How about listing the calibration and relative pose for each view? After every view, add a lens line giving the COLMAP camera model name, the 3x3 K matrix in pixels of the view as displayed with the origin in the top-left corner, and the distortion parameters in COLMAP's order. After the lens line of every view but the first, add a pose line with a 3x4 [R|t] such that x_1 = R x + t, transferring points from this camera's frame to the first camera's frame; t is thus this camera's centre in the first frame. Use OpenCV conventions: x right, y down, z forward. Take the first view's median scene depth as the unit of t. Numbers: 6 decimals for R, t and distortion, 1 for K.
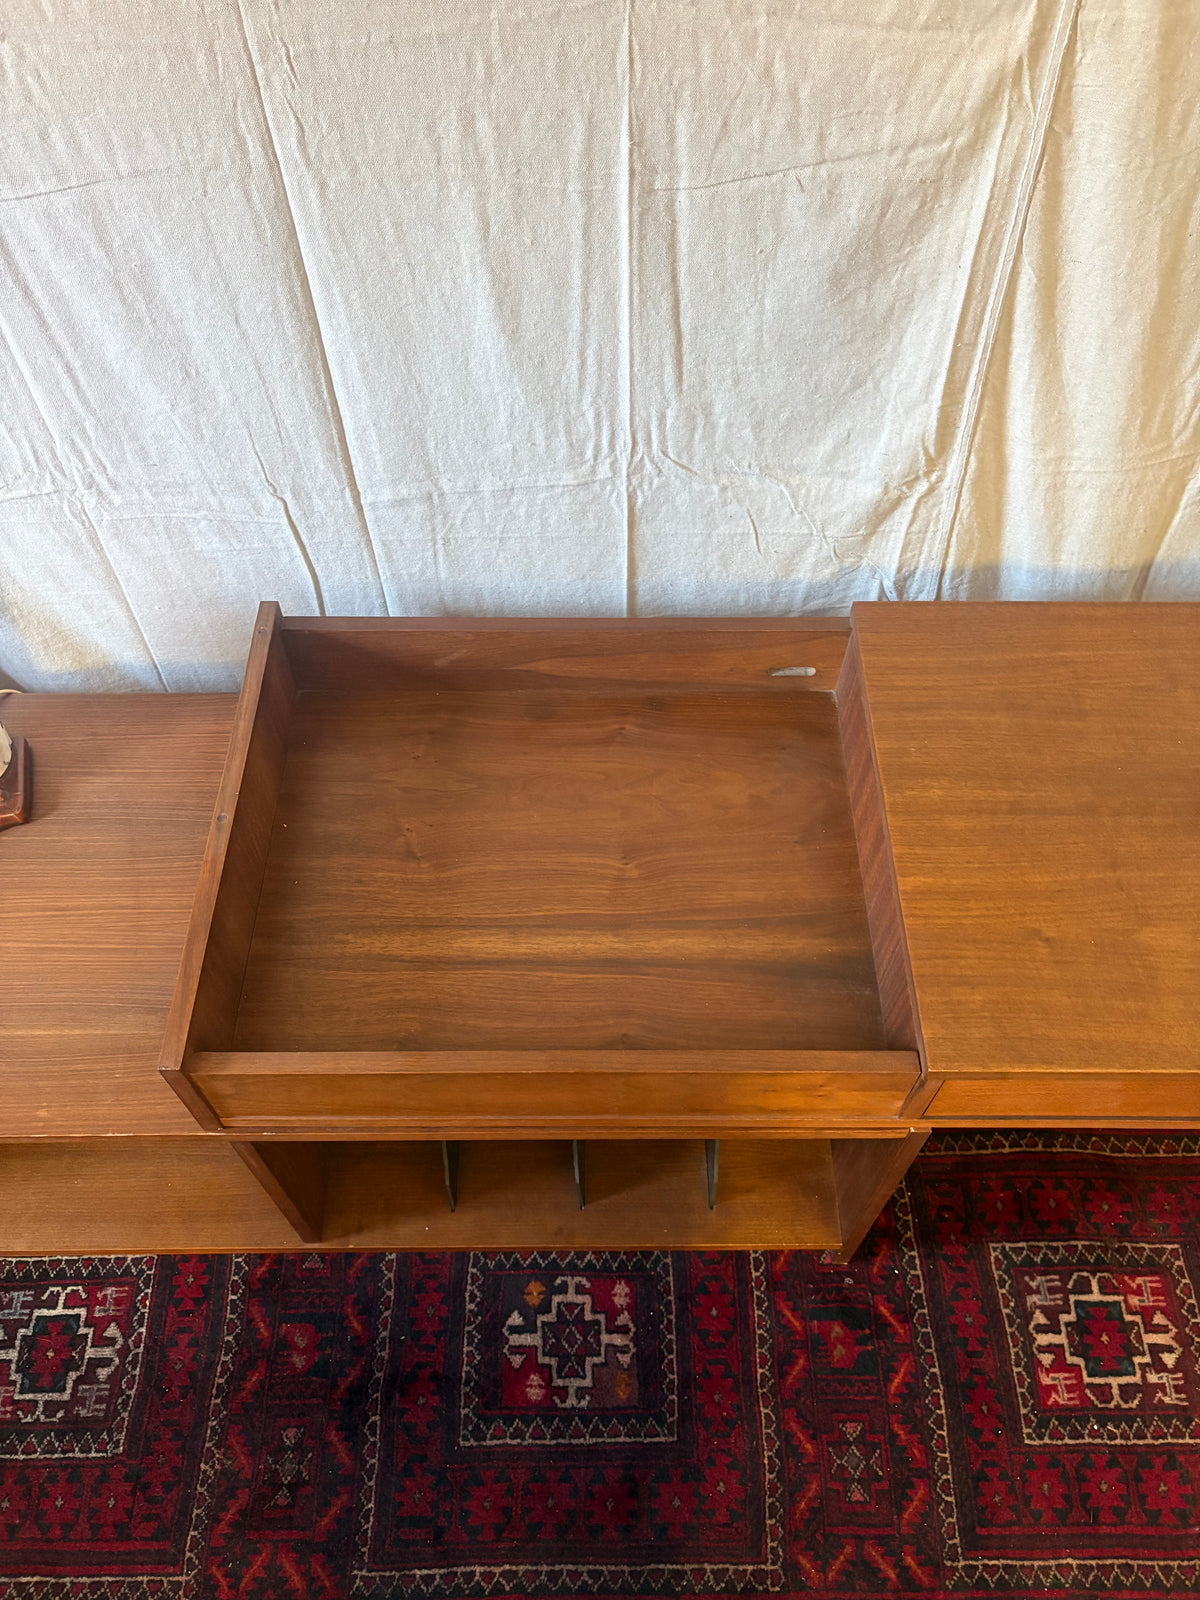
lens RADIAL K [[1214.8, 0, 598.1], [0, 1214.8, 797.2], [0, 0, 1]] dist [0.030715, -0.033507]
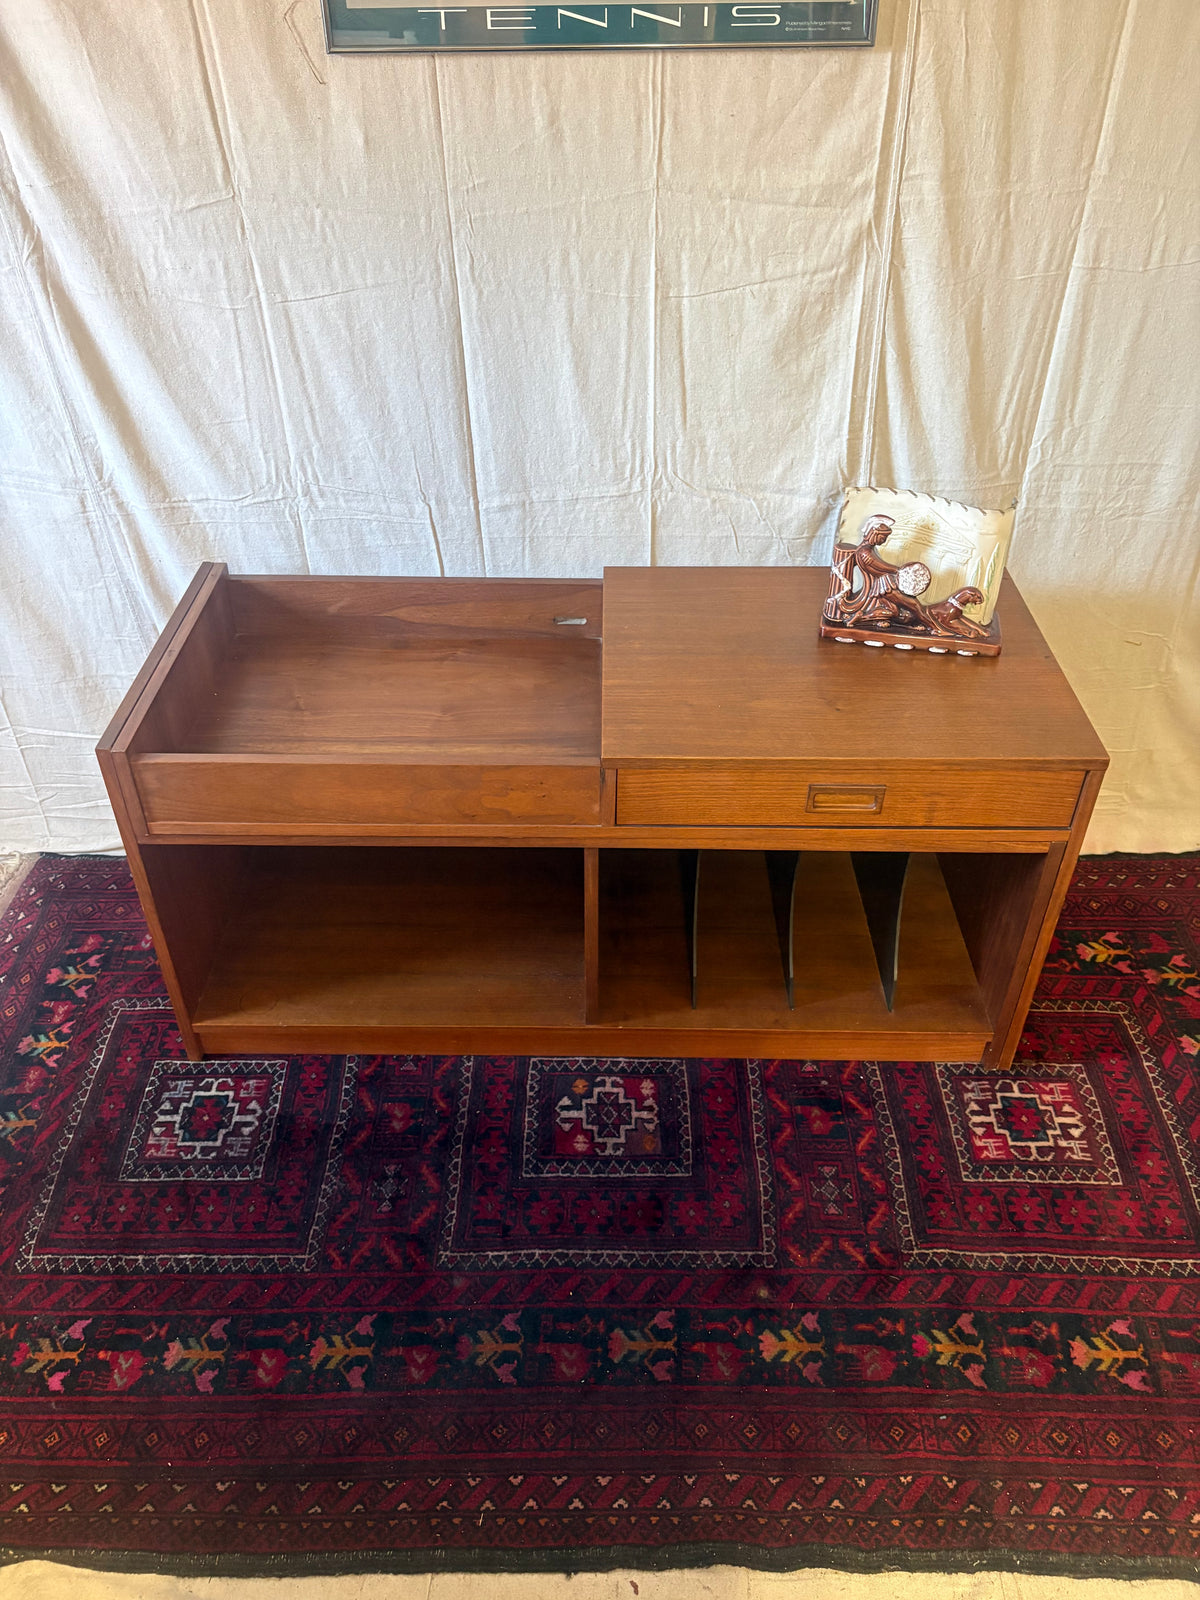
lens RADIAL K [[1214.8, 0, 593.9], [0, 1214.8, 796.6], [0, 0, 1]] dist [0.030715, -0.033507]
pose [[0.999923, 0.008073, -0.009397, -0.030986], [-0.010491, 0.955242, -0.295641, 0.552132], [0.006590, 0.295717, 0.955253, -0.358119]]
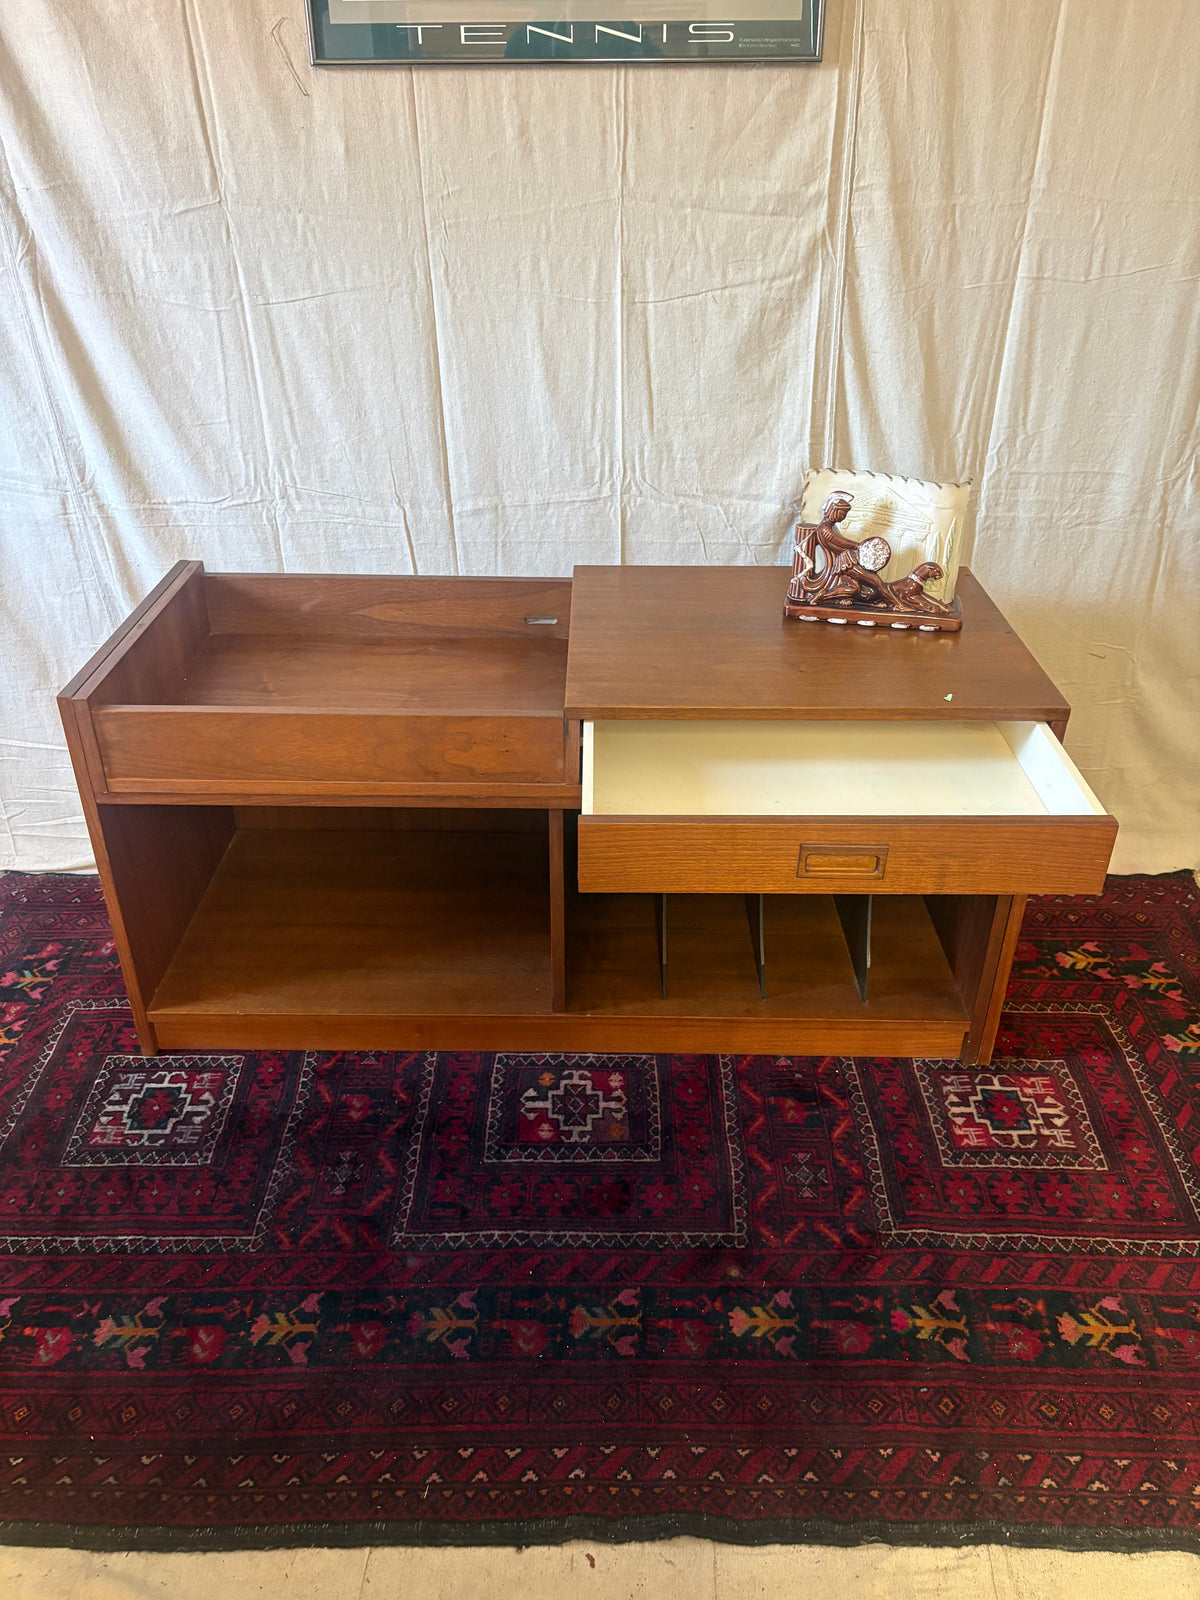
lens RADIAL K [[1214.8, 0, 597.8], [0, 1214.8, 807.6], [0, 0, 1]] dist [0.030715, -0.033507]
pose [[0.999956, 0.008930, -0.002914, 0.002000], [-0.009339, 0.911703, -0.410744, 0.741785], [-0.001011, 0.410753, 0.911746, -0.278013]]
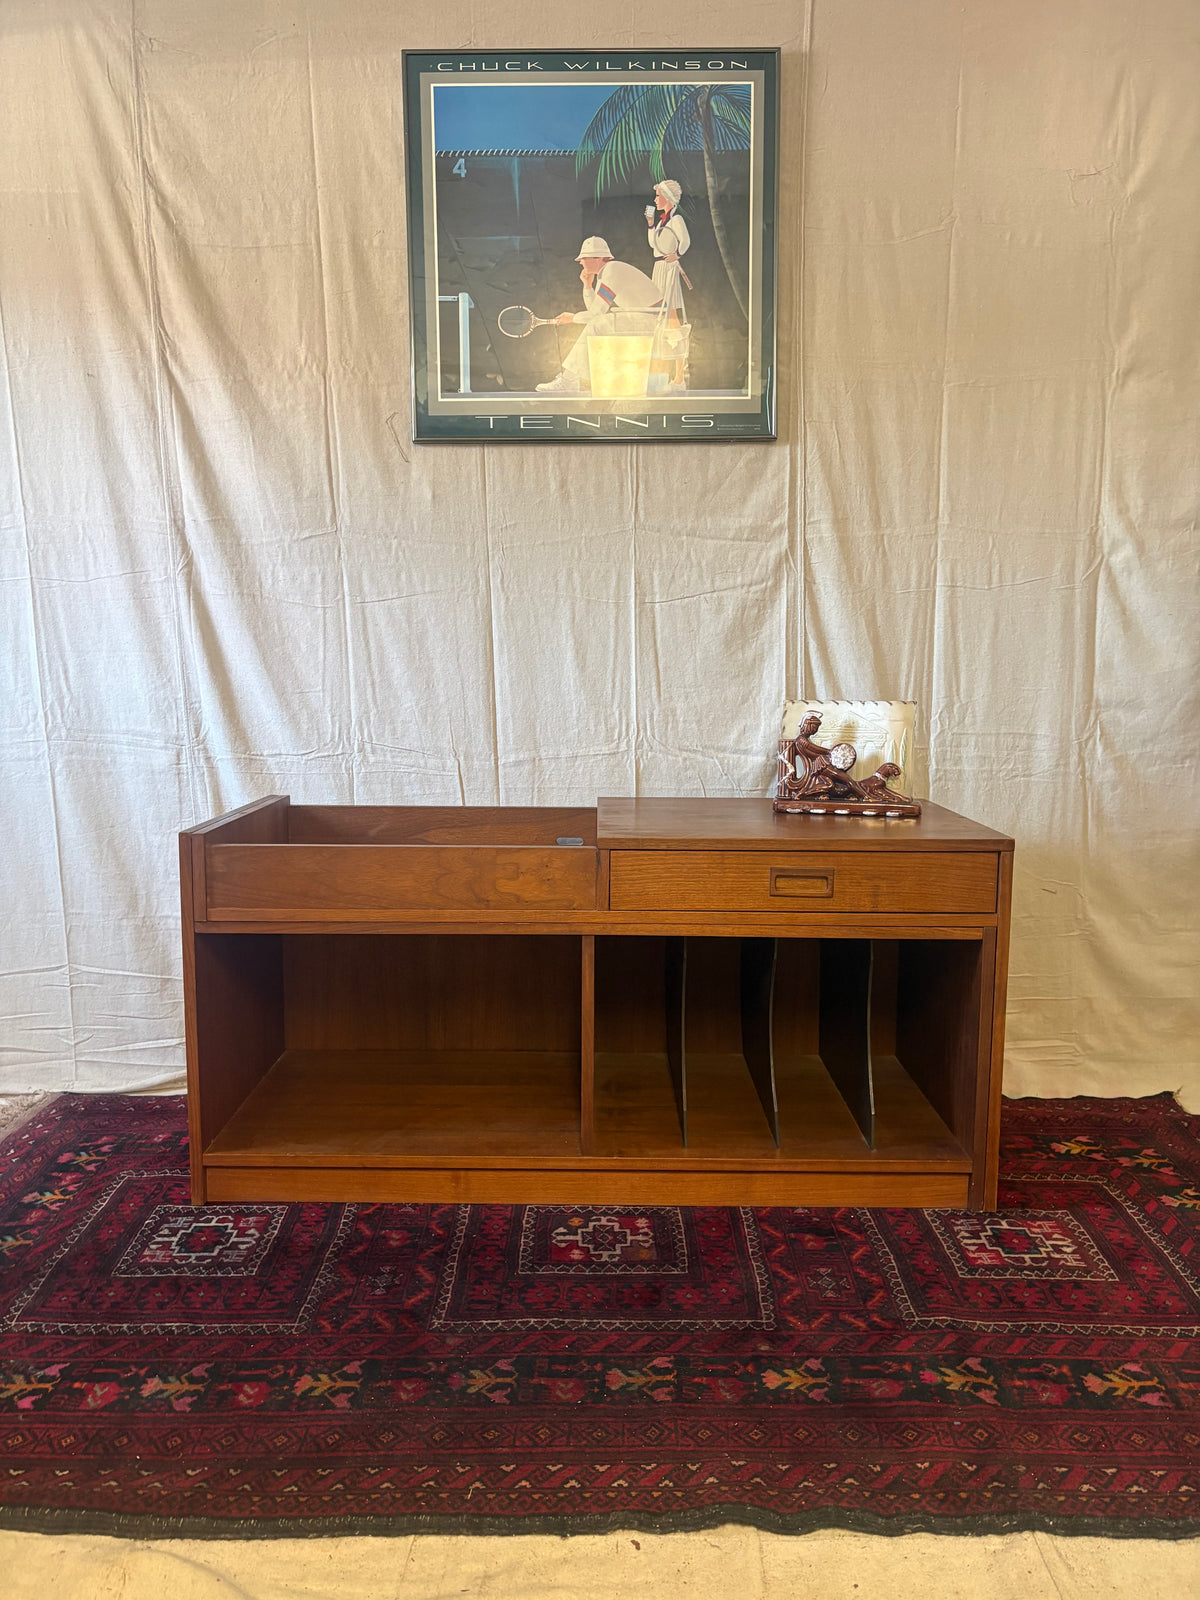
lens RADIAL K [[1214.8, 0, 596.4], [0, 1214.8, 806.5], [0, 0, 1]] dist [0.030715, -0.033507]
pose [[0.999980, 0.005938, -0.002366, -0.032806], [-0.005735, 0.670091, -0.742257, 1.205351], [-0.002822, 0.742255, 0.670111, -0.229598]]
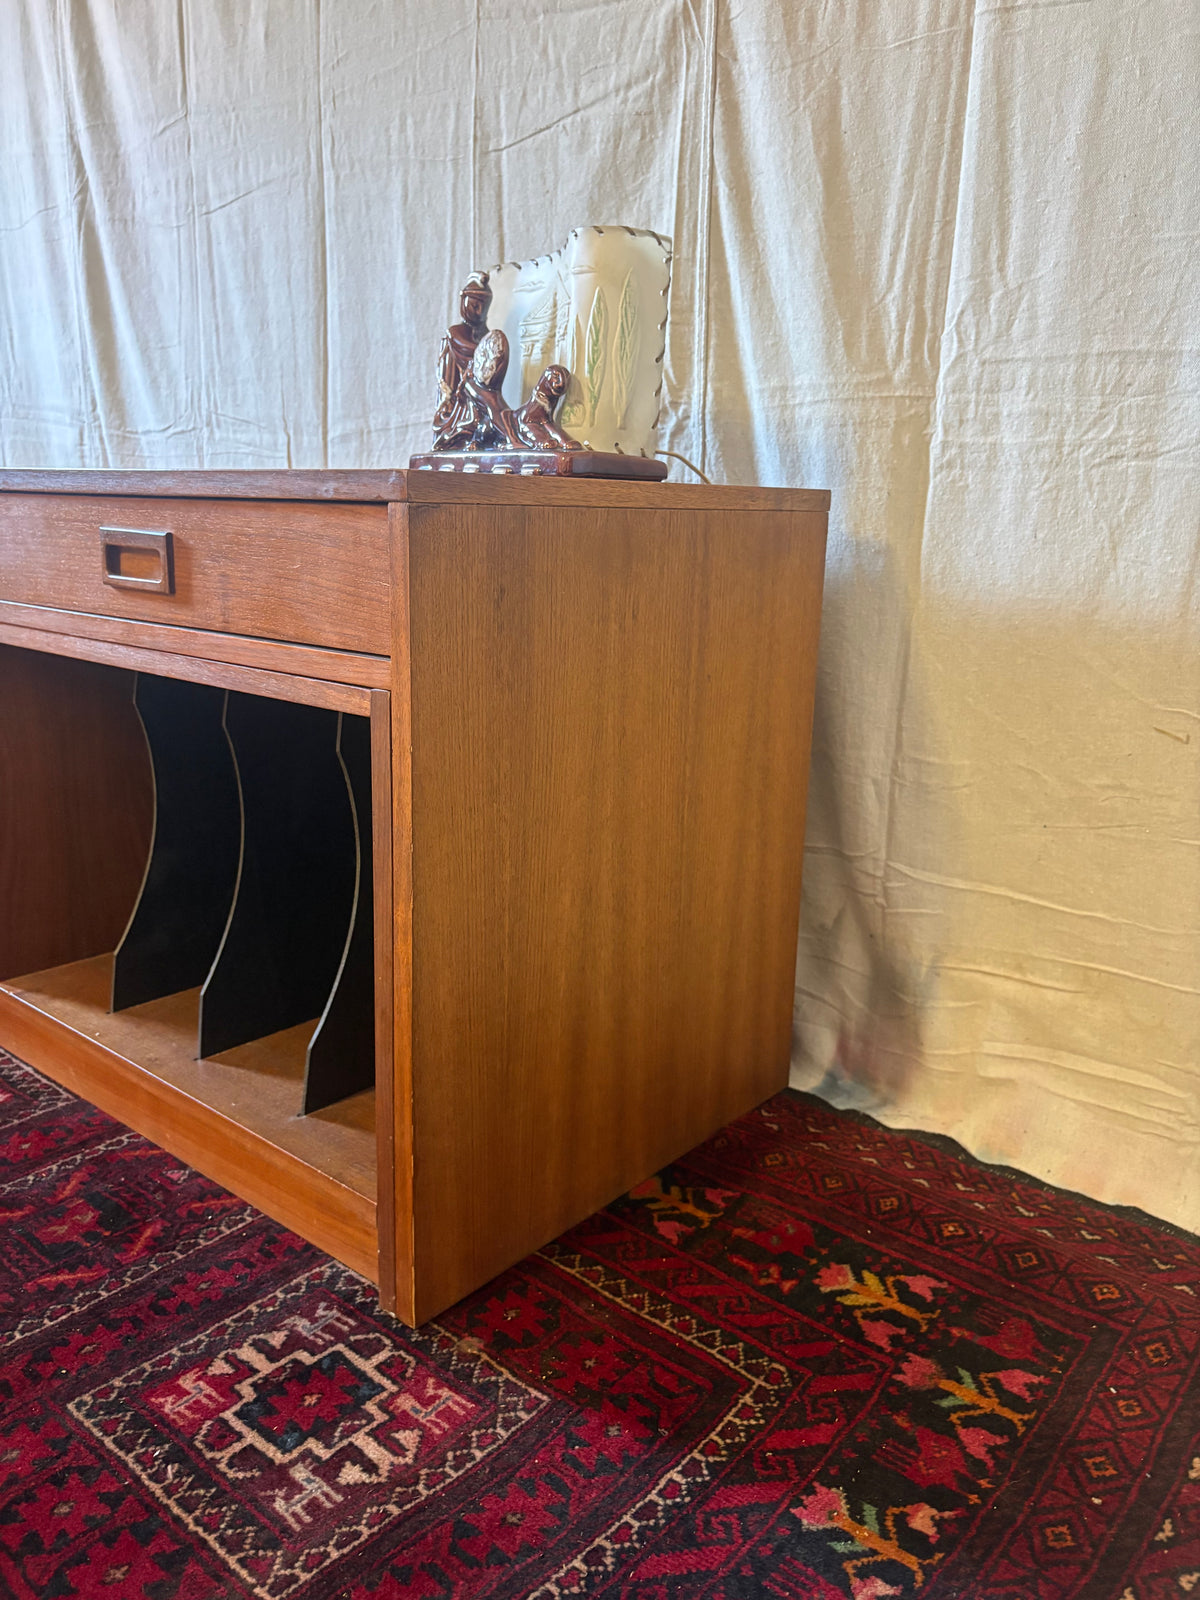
lens RADIAL K [[1214.8, 0, 601.8], [0, 1214.8, 801.2], [0, 0, 1]] dist [0.030715, -0.033507]
pose [[0.768724, 0.172196, -0.615965, 0.901259], [-0.539573, 0.691695, -0.480020, 0.494020], [0.343402, 0.701360, 0.624635, 0.543701]]
